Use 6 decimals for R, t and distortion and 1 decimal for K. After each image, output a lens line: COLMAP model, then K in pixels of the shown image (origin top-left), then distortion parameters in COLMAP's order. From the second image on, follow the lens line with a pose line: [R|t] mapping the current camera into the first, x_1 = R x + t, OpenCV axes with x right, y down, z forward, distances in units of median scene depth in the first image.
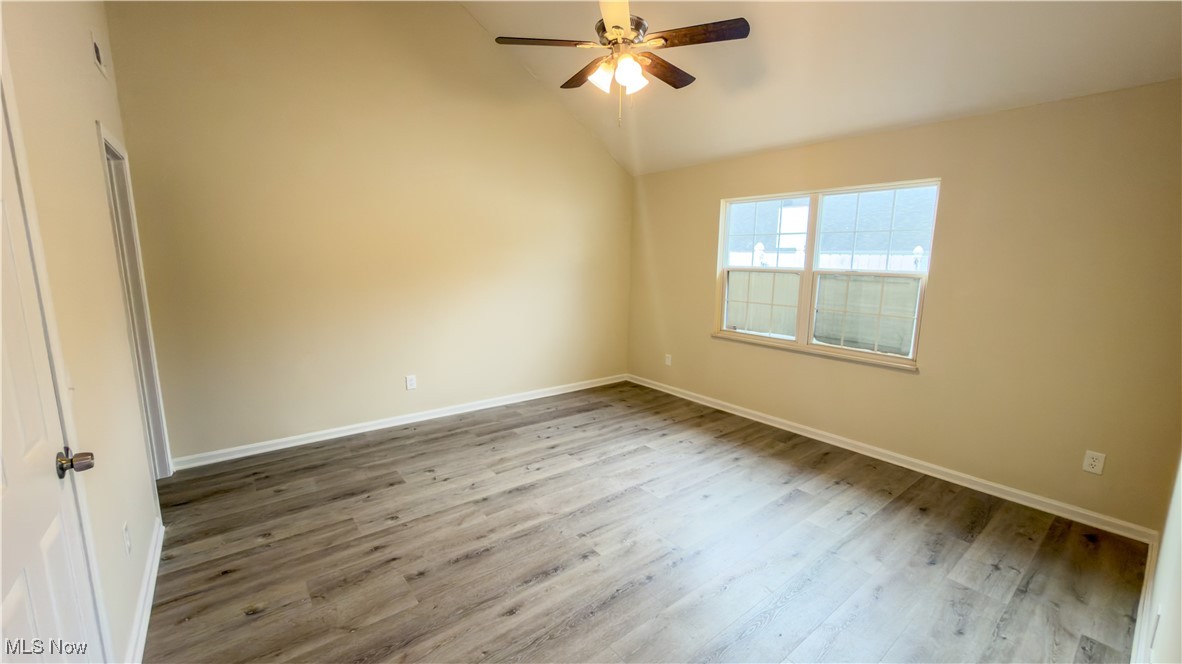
lens RADIAL K [[470.5, 0, 591.2], [0, 470.5, 335.9], [0, 0, 1]] dist [-0.000262, -0.000058]
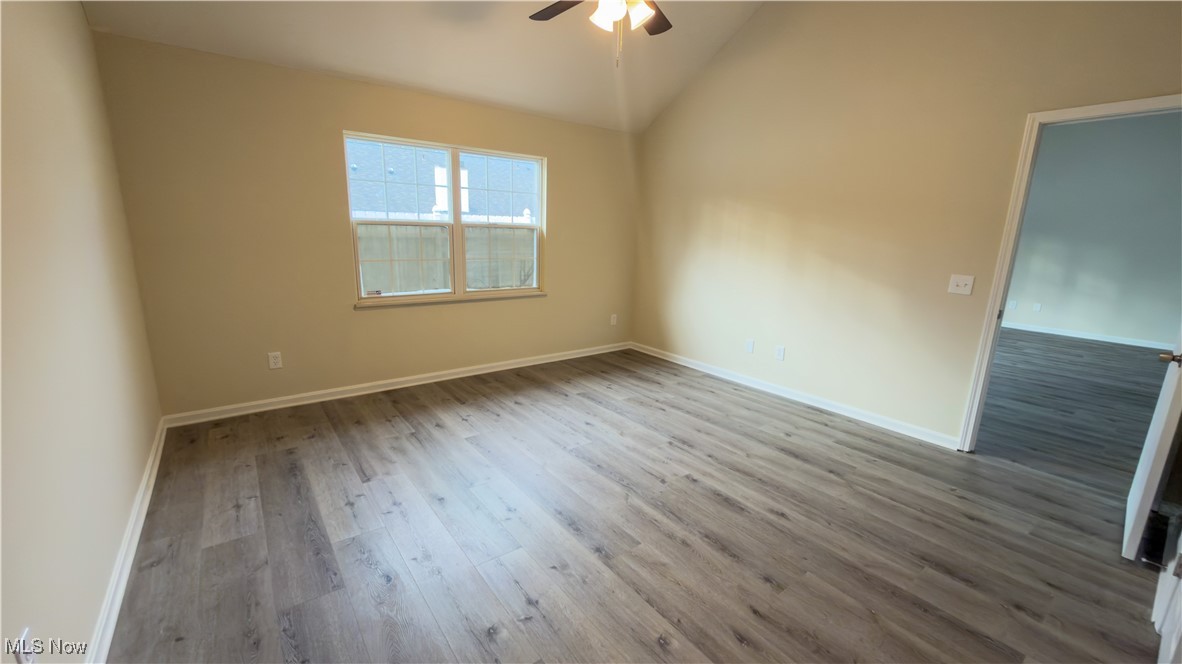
lens RADIAL K [[470.5, 0, 590.3], [0, 470.5, 336.1], [0, 0, 1]] dist [-0.000262, -0.000058]
pose [[0.017981, -0.234854, 0.971864, -0.711200], [0.138651, 0.963216, 0.230199, -0.111770], [-0.990178, 0.130611, 0.049882, 0.784874]]
